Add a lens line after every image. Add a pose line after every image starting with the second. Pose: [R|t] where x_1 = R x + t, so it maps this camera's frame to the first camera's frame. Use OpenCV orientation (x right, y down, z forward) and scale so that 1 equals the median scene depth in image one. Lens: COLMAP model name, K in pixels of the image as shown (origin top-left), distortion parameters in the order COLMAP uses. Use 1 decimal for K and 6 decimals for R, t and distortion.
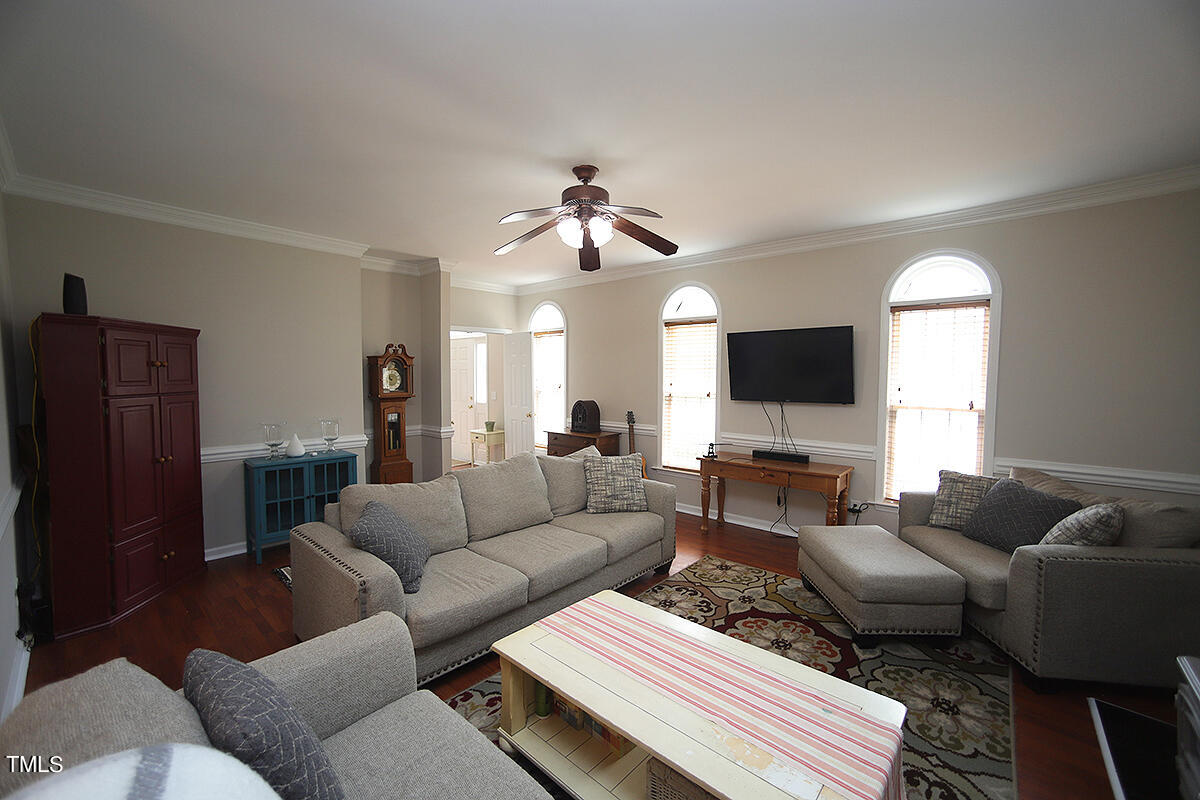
lens RADIAL K [[480.0, 0, 596.6], [0, 480.0, 403.3], [0, 0, 1]] dist [-0.000147, 0.000257]
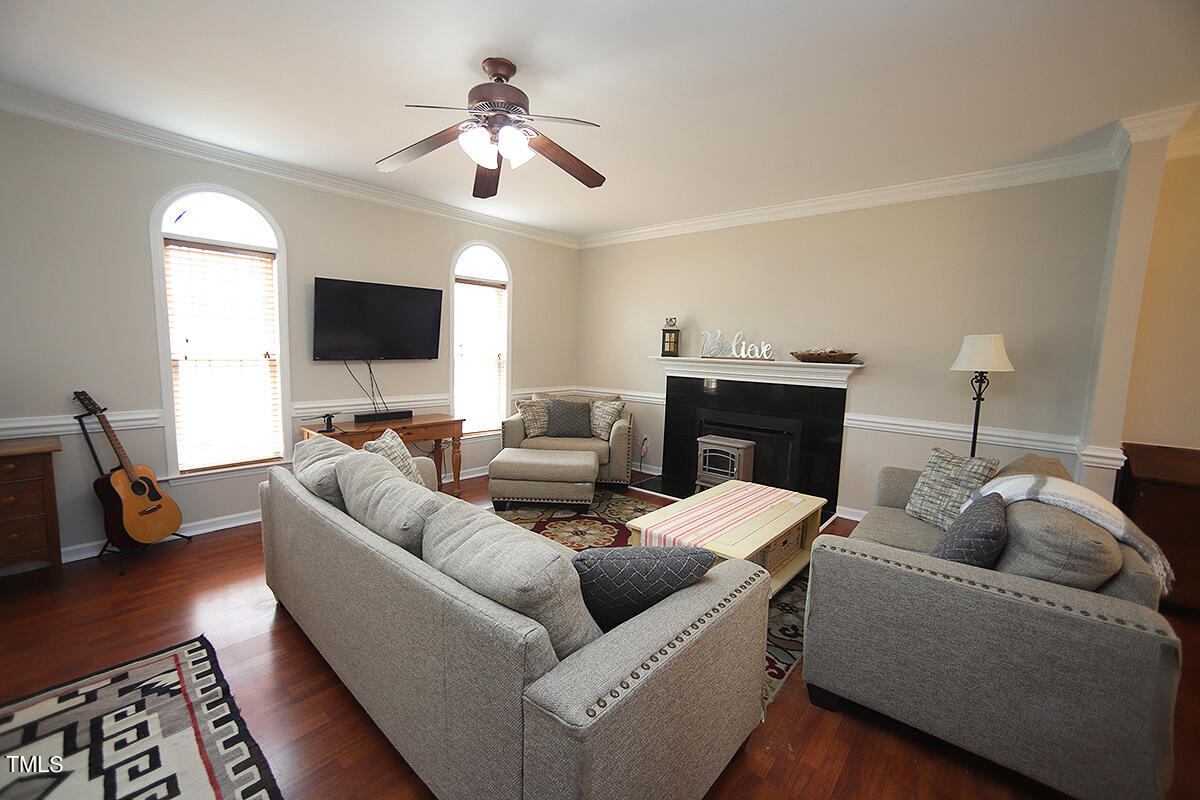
lens RADIAL K [[520.7, 0, 601.8], [0, 520.7, 395.1], [0, 0, 1]] dist [-0.000418, 0.000052]
pose [[-0.007939, -0.113861, 0.993465, -0.689263], [0.022341, 0.993228, 0.114012, -0.043844], [-0.999719, 0.023100, -0.005342, 0.594580]]
